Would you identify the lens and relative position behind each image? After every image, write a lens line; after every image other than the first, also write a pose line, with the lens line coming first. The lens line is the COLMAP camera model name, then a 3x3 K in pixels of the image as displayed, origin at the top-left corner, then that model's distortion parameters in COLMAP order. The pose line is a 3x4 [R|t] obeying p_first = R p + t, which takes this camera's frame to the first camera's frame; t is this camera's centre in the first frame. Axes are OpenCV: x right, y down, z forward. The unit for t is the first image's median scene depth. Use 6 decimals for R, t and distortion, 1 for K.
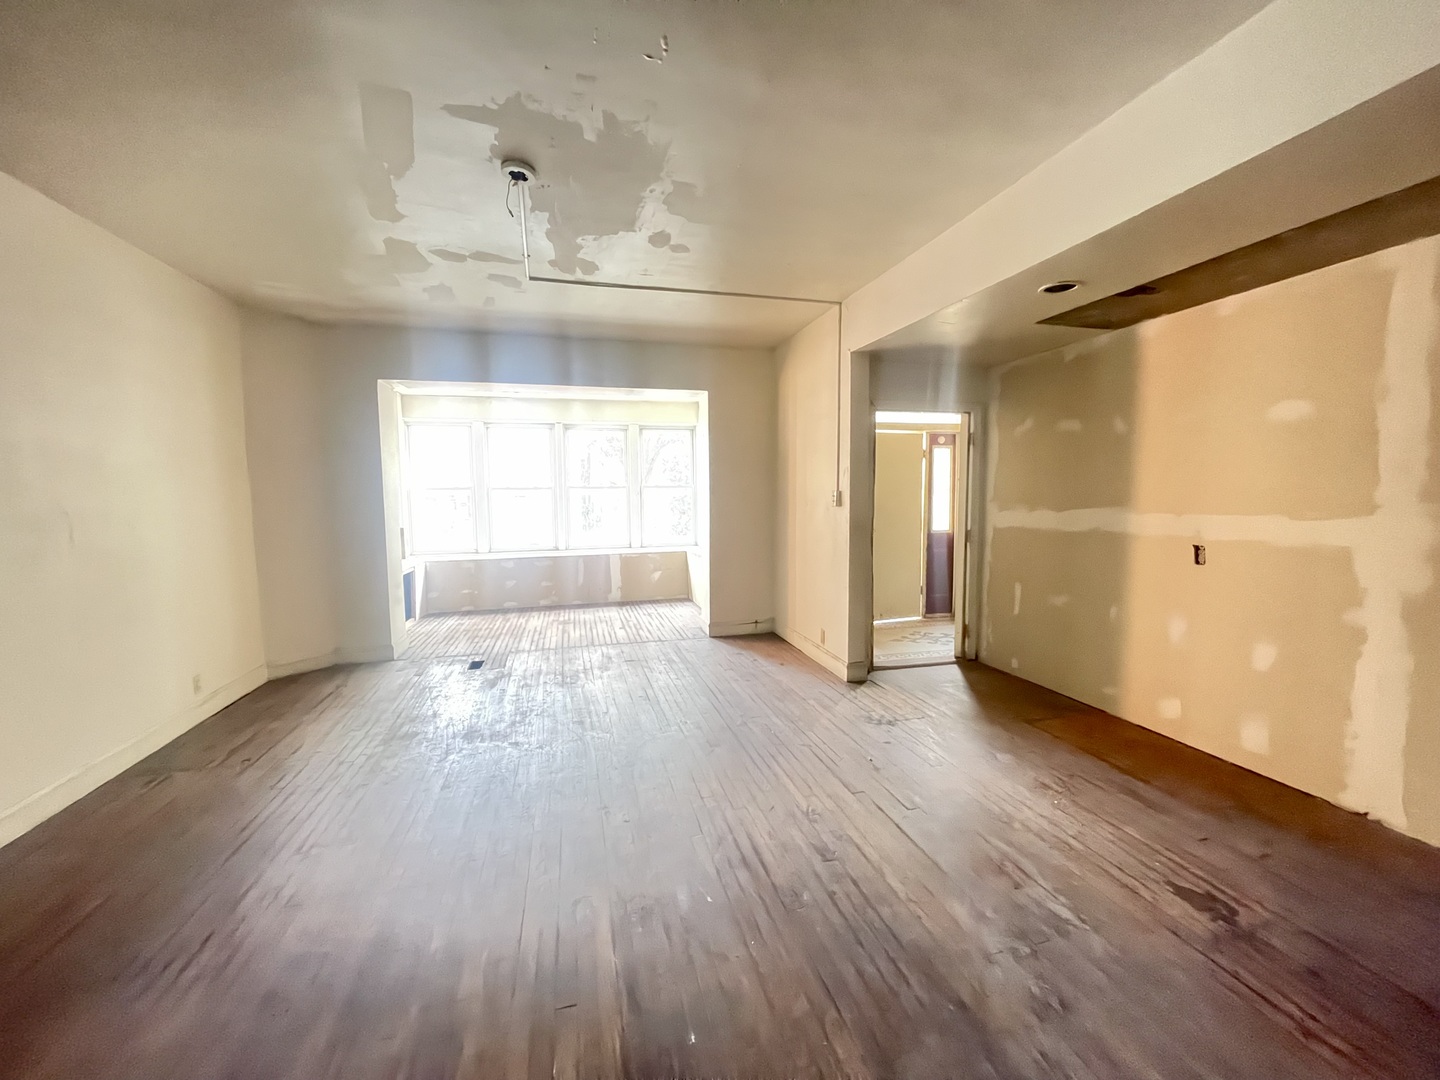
lens RADIAL K [[577.4, 0, 717.4], [0, 577.4, 543.2], [0, 0, 1]] dist [-0.000810, -0.000056]
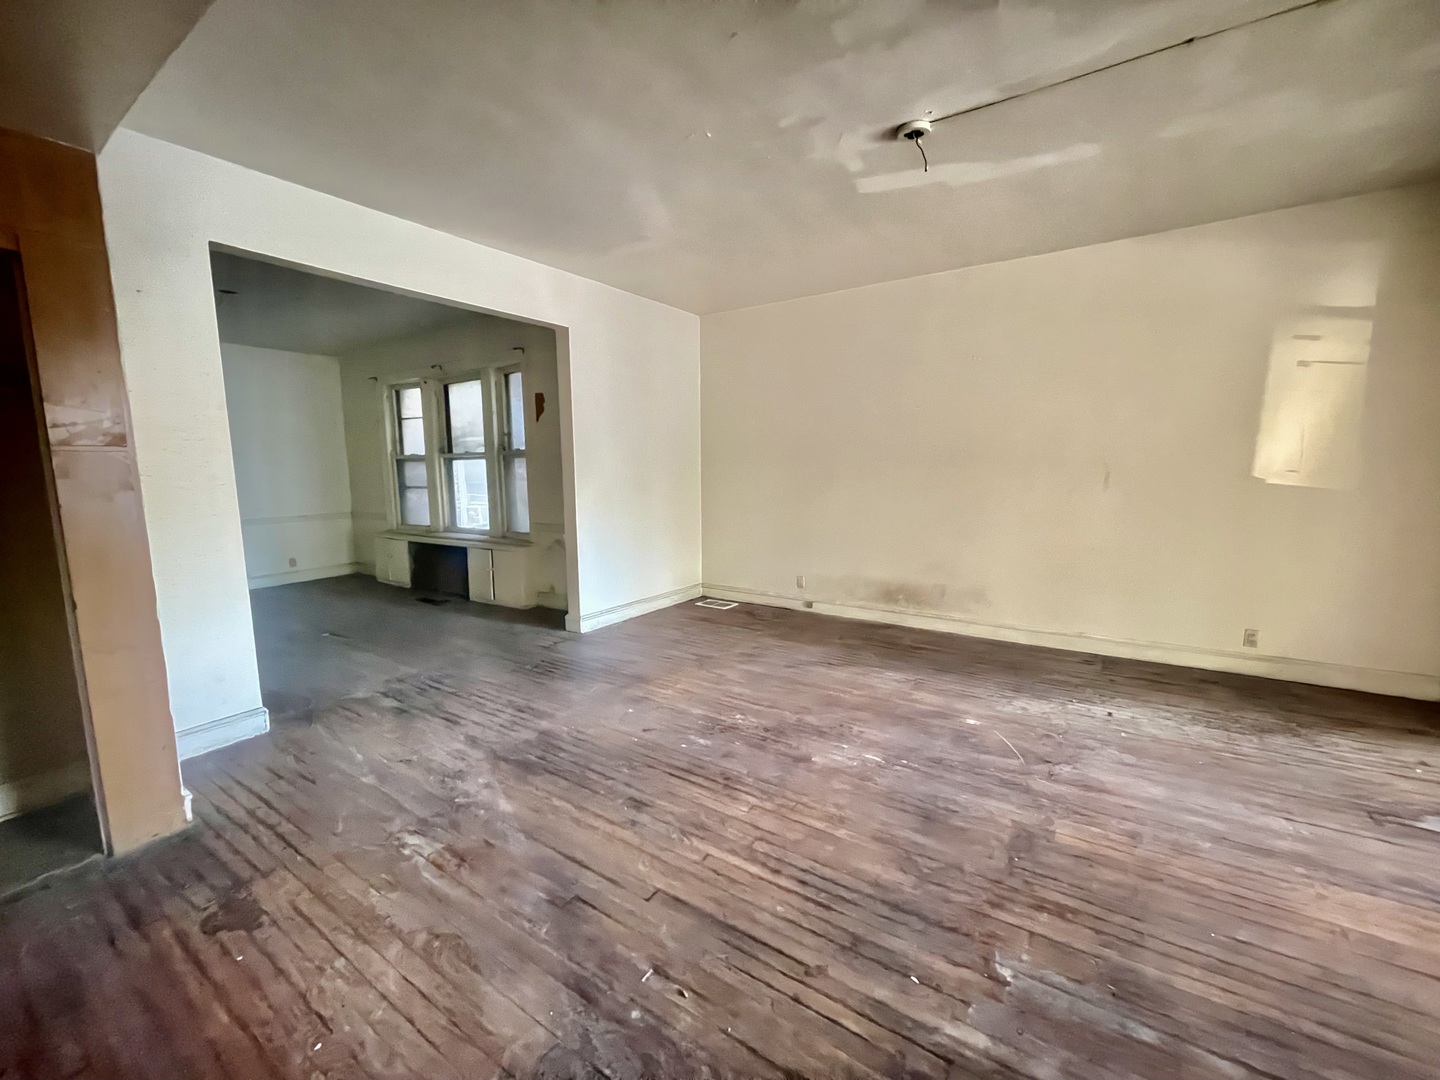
lens RADIAL K [[577.4, 0, 717.4], [0, 577.4, 543.2], [0, 0, 1]] dist [-0.000810, -0.000056]
pose [[-0.744675, 0.101041, -0.659734, 0.755270], [-0.035334, 0.981120, 0.190146, -0.128057], [0.666491, 0.164908, -0.727046, 1.889499]]
